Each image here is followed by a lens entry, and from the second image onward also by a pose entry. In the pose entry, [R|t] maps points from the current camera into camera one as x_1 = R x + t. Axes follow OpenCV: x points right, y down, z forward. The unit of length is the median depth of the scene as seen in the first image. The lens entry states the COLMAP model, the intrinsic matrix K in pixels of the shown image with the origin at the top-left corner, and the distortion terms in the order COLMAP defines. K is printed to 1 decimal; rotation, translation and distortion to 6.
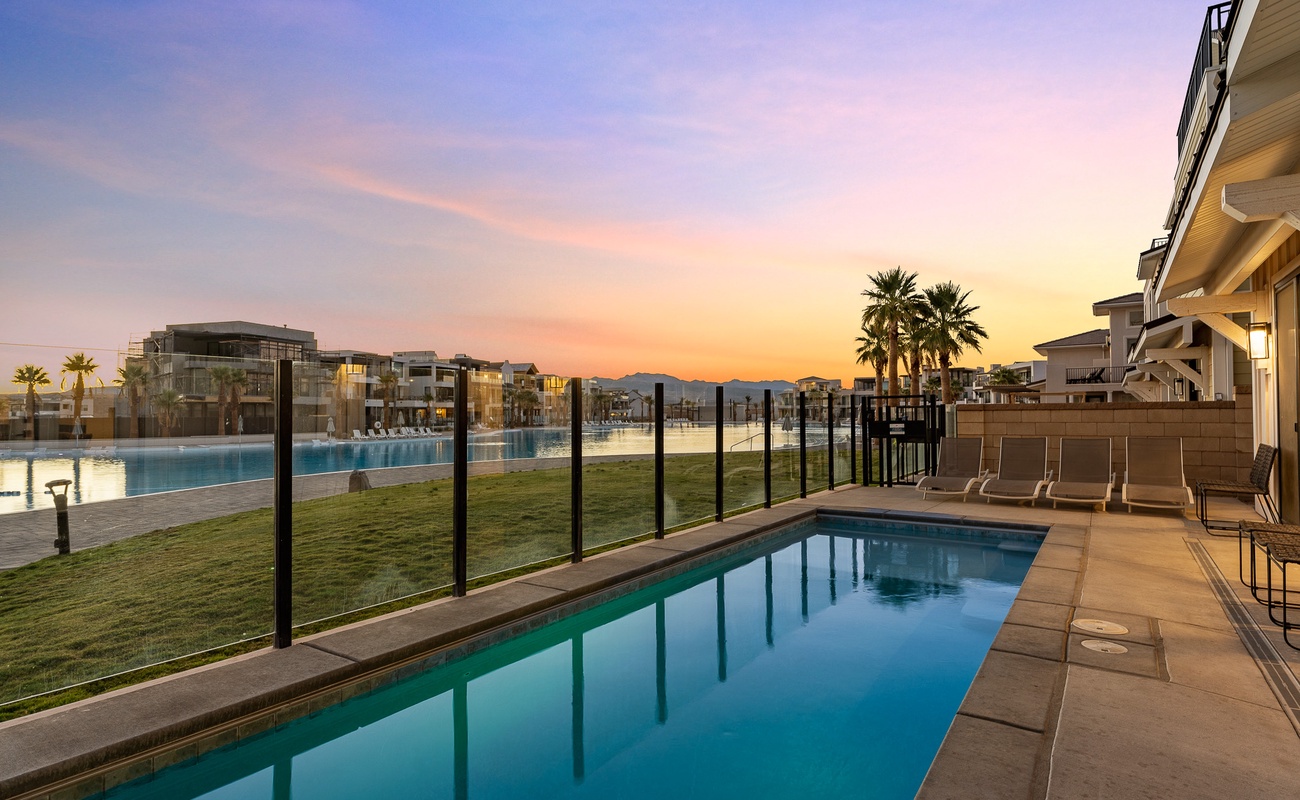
lens RADIAL K [[658.9, 0, 667.5], [0, 658.9, 398.0], [0, 0, 1]] dist [-0.041704, 0.000200]
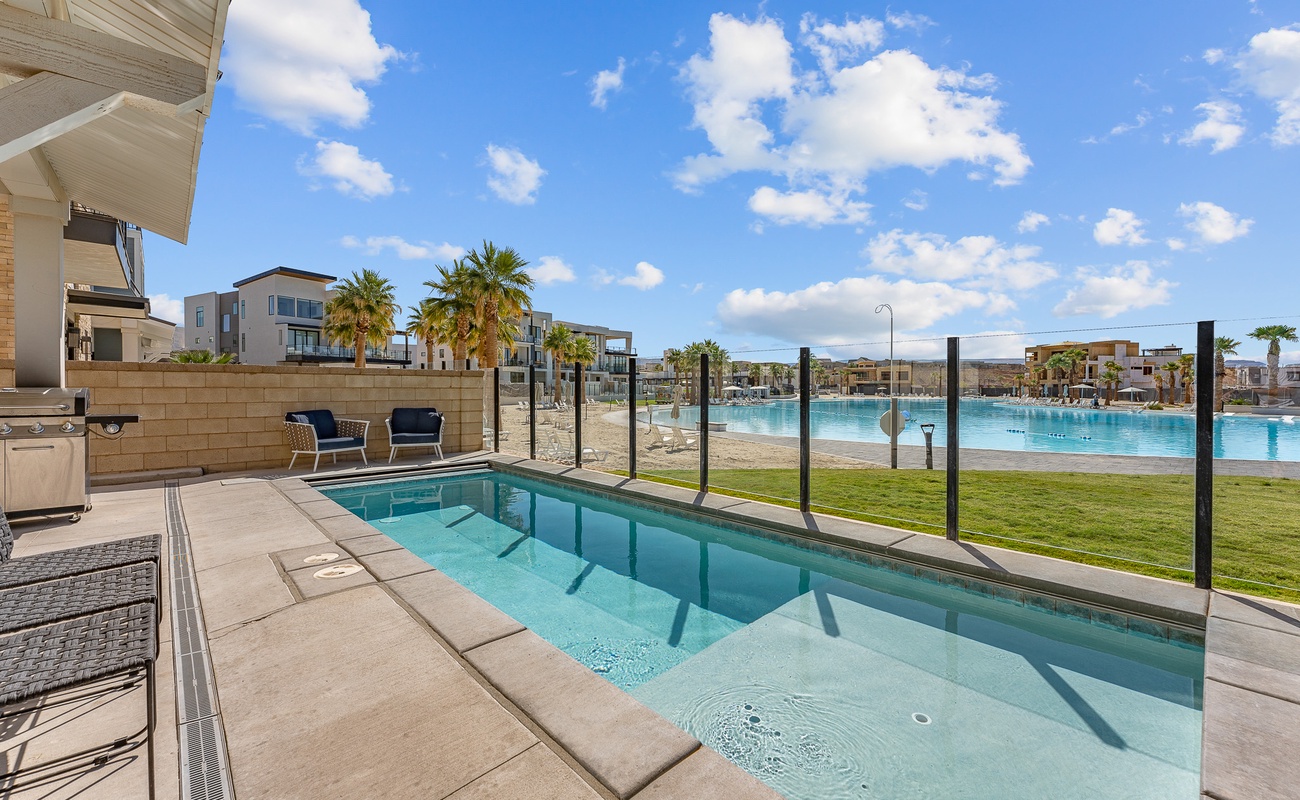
lens RADIAL K [[534.4, 0, 651.6], [0, 534.4, 394.3], [0, 0, 1]] dist [0.000762, 0.000126]
pose [[-0.217753, 0.018899, -0.975821, 0.800140], [0.023590, 0.999622, 0.014095, 0.018595], [0.975719, -0.019951, -0.218117, 0.951876]]
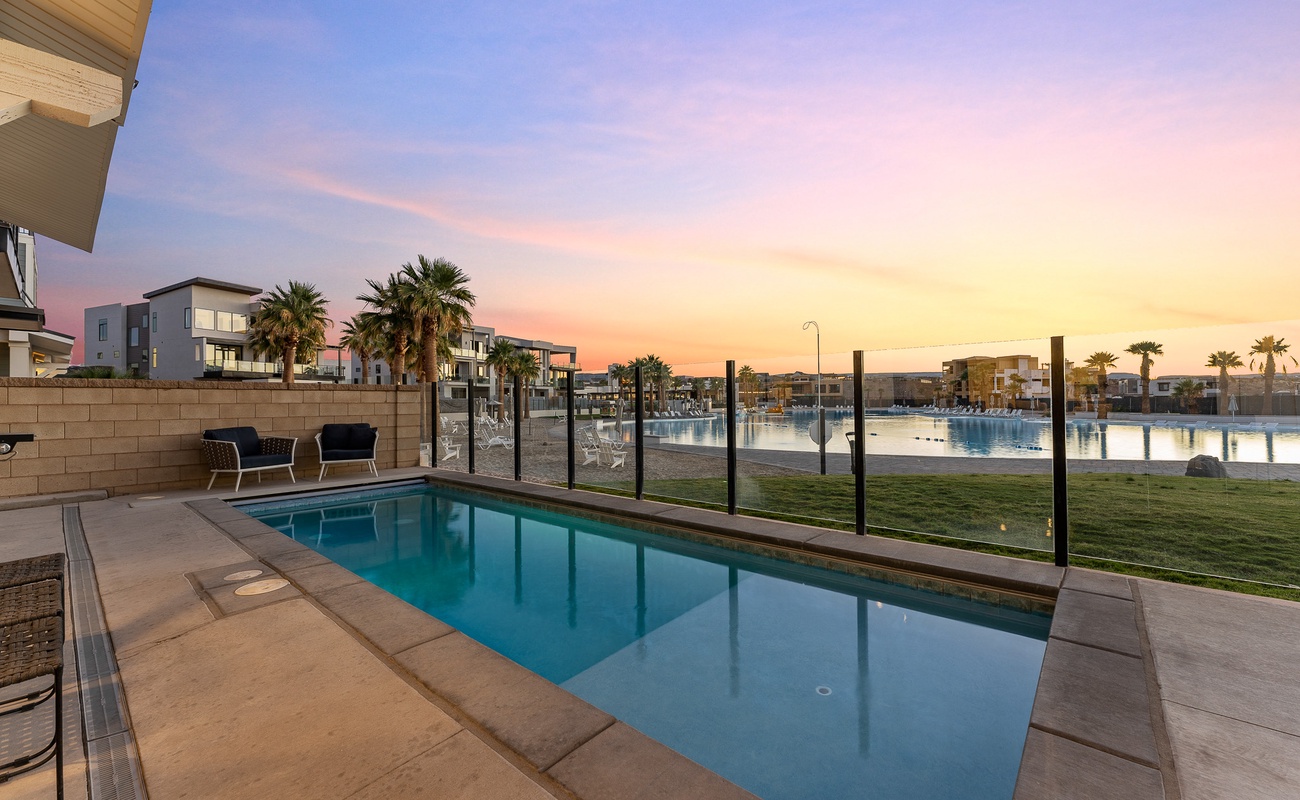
lens RADIAL K [[524.1, 0, 650.0], [0, 524.1, 400.0], [0, 0, 1]] dist [0.012579, -0.004013]
pose [[-0.116991, 0.004638, -0.993122, 0.820161], [0.033513, 0.999438, 0.000720, 0.023533], [0.992567, -0.033198, -0.117081, 0.971980]]
